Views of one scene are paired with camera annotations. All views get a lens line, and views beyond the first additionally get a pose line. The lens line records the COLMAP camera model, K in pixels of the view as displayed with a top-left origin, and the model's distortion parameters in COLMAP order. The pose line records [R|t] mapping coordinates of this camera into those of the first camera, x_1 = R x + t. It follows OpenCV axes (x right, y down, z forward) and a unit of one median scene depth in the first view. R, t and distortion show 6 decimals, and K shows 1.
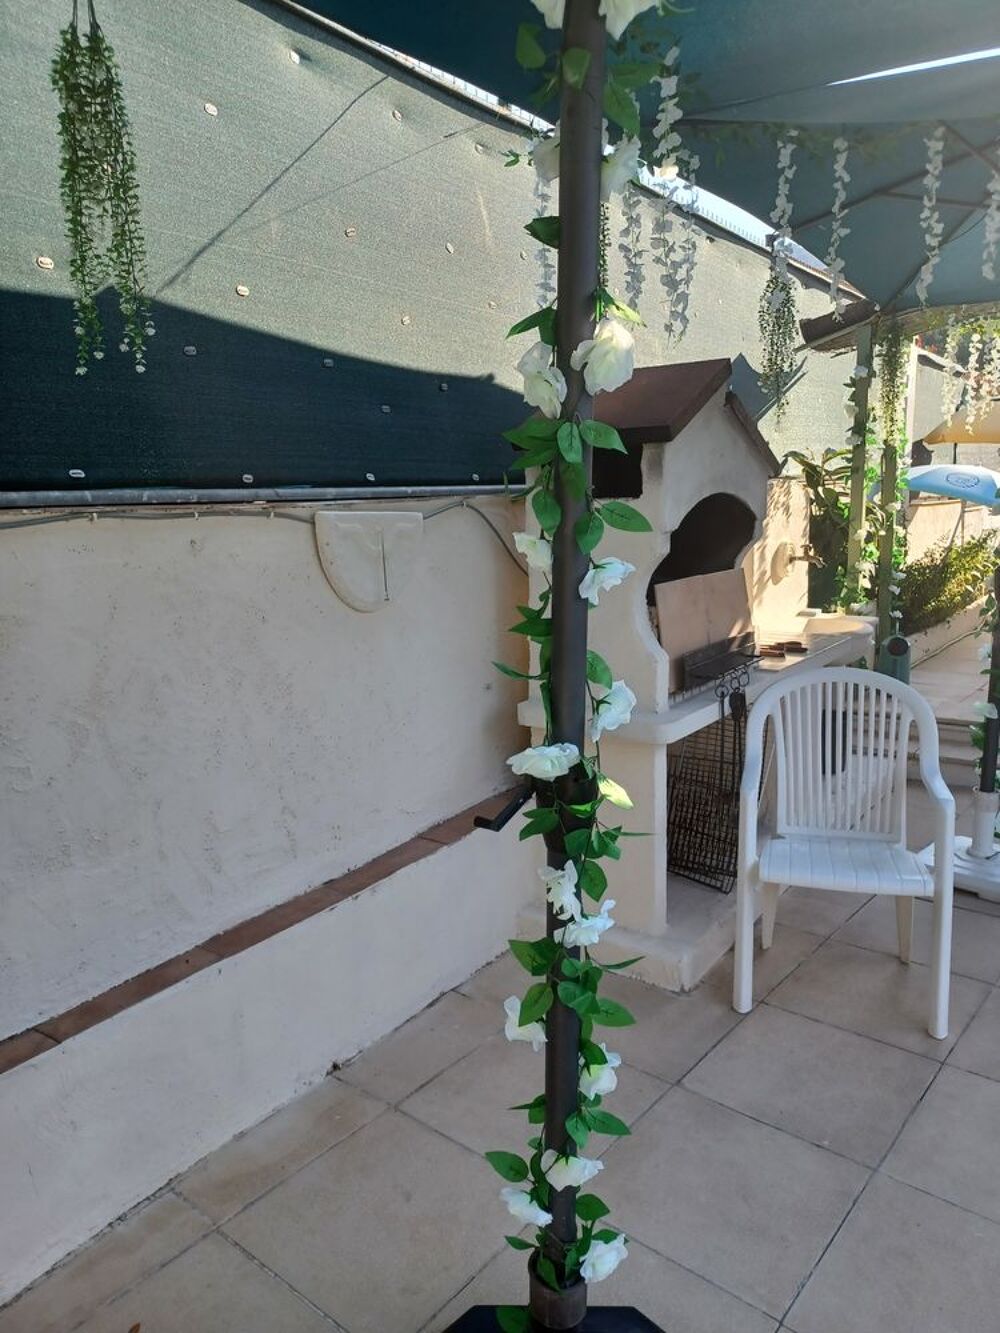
lens RADIAL K [[998.1, 0, 500.0], [0, 998.1, 666.5], [0, 0, 1]] dist [0.059130, -0.056745]
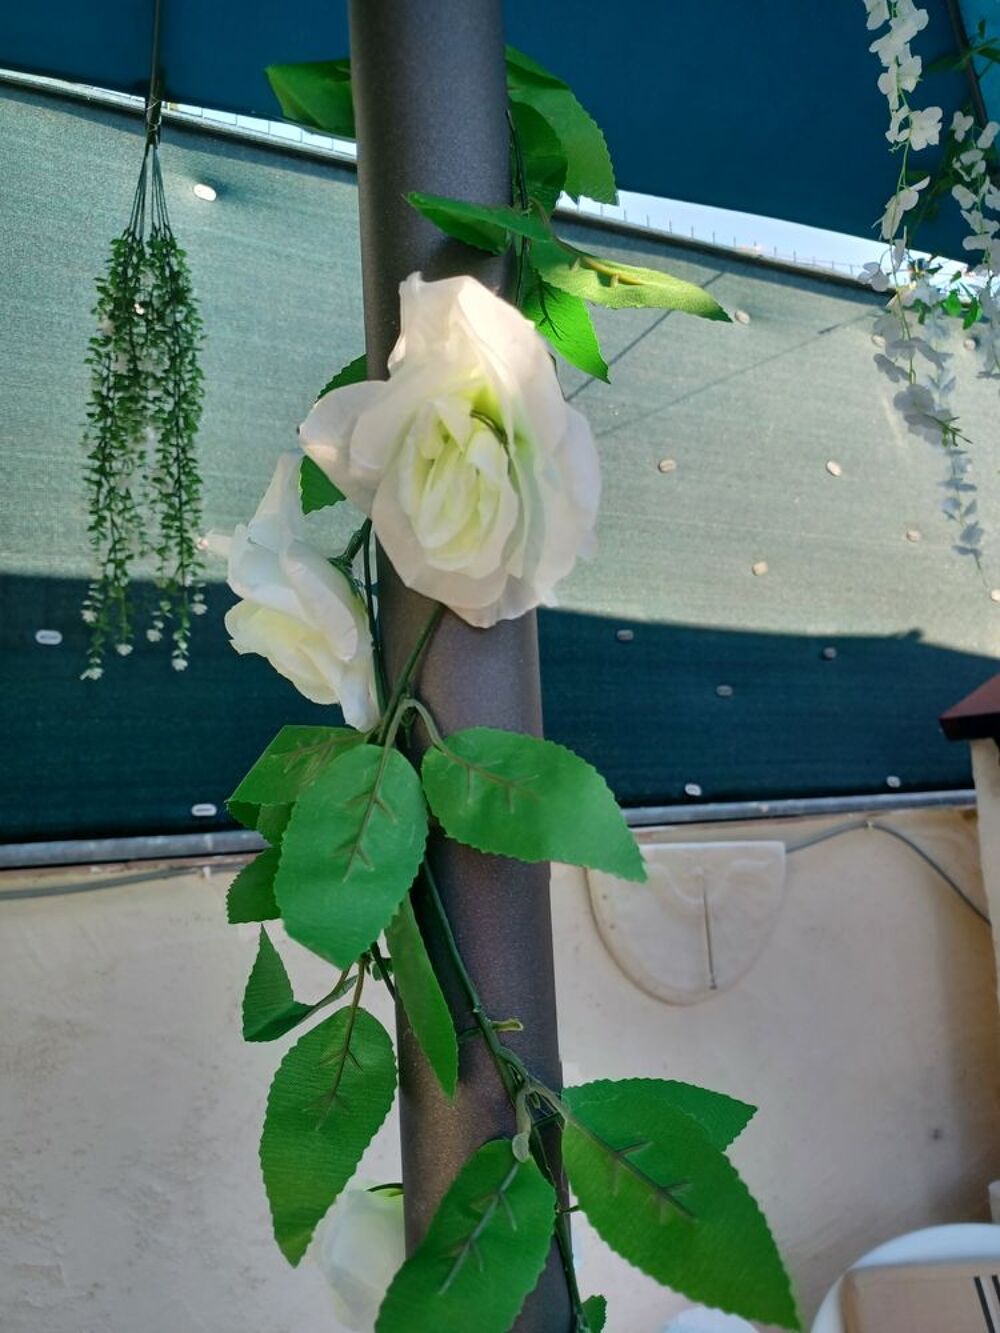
lens RADIAL K [[998.1, 0, 500.0], [0, 998.1, 666.5], [0, 0, 1]] dist [0.059130, -0.056745]
pose [[0.865422, -0.079232, -0.494739, 0.129115], [-0.061667, 0.963067, -0.262106, -0.113569], [0.497234, 0.257342, 0.828573, 0.476404]]
